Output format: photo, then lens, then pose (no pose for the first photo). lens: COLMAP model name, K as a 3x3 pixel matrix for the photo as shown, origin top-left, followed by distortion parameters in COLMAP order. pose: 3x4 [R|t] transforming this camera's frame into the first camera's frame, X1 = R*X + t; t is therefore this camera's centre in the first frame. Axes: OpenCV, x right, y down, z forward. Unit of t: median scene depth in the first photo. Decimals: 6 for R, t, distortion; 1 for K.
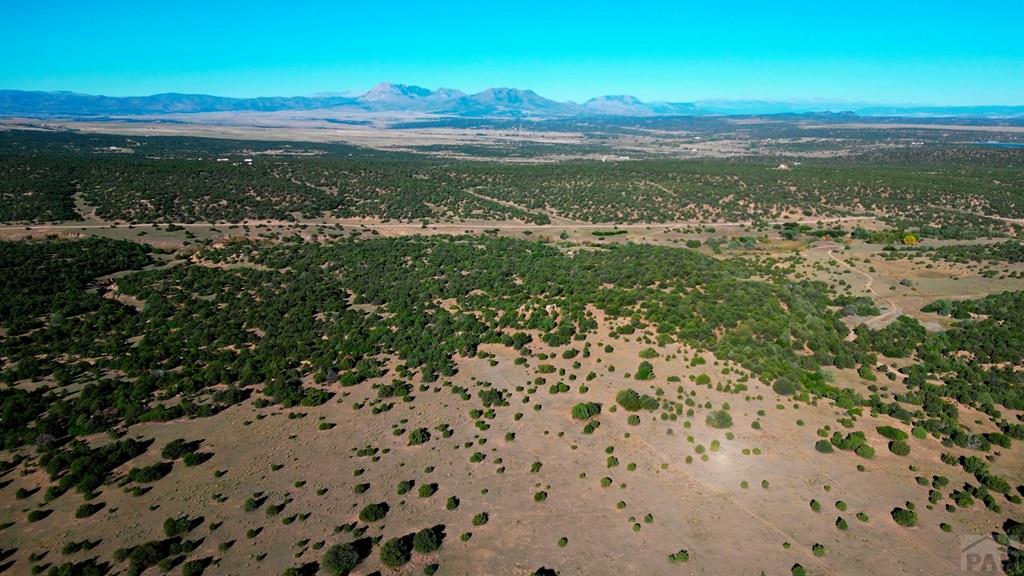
lens RADIAL K [[746.8, 0, 519.9], [0, 746.8, 289.2], [0, 0, 1]] dist [0.087586, -0.093795]
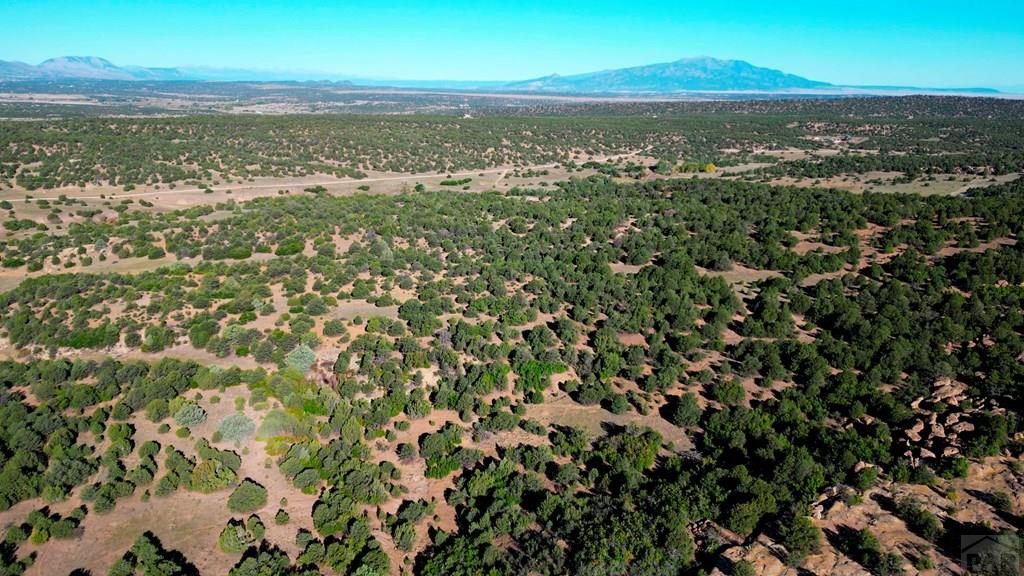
lens RADIAL K [[746.8, 0, 510.1], [0, 746.8, 290.5], [0, 0, 1]] dist [0.087586, -0.093795]
pose [[0.800418, -0.149875, 0.580403, -0.315593], [0.128644, 0.988628, 0.077880, -0.013886], [-0.585475, 0.012328, 0.810596, 0.297183]]
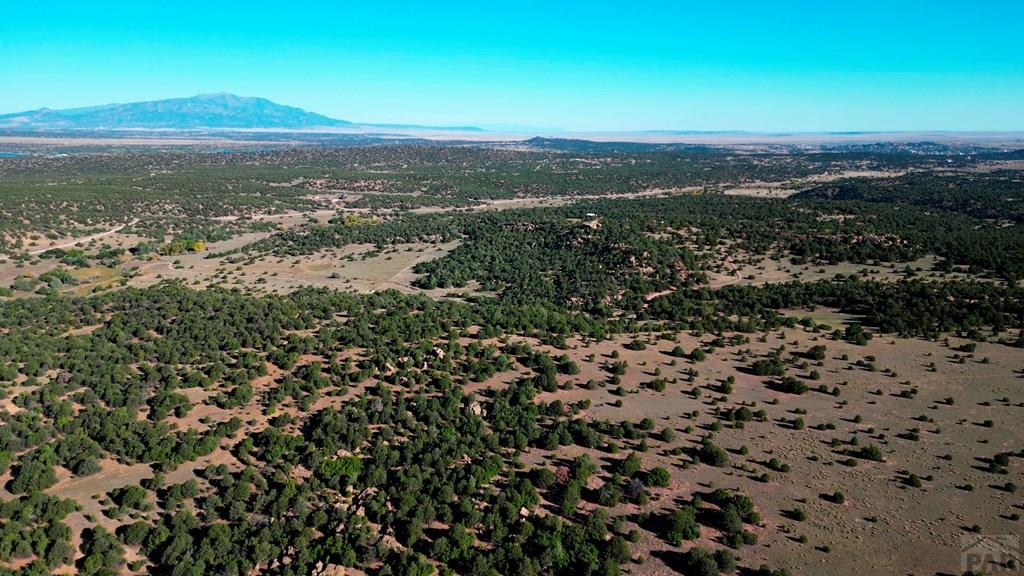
lens RADIAL K [[746.8, 0, 508.8], [0, 746.8, 294.0], [0, 0, 1]] dist [0.087586, -0.093795]
pose [[0.332812, -0.203553, 0.920762, -0.266010], [0.210176, 0.967875, 0.137999, -0.053113], [-0.919272, 0.147594, 0.364903, 0.245224]]
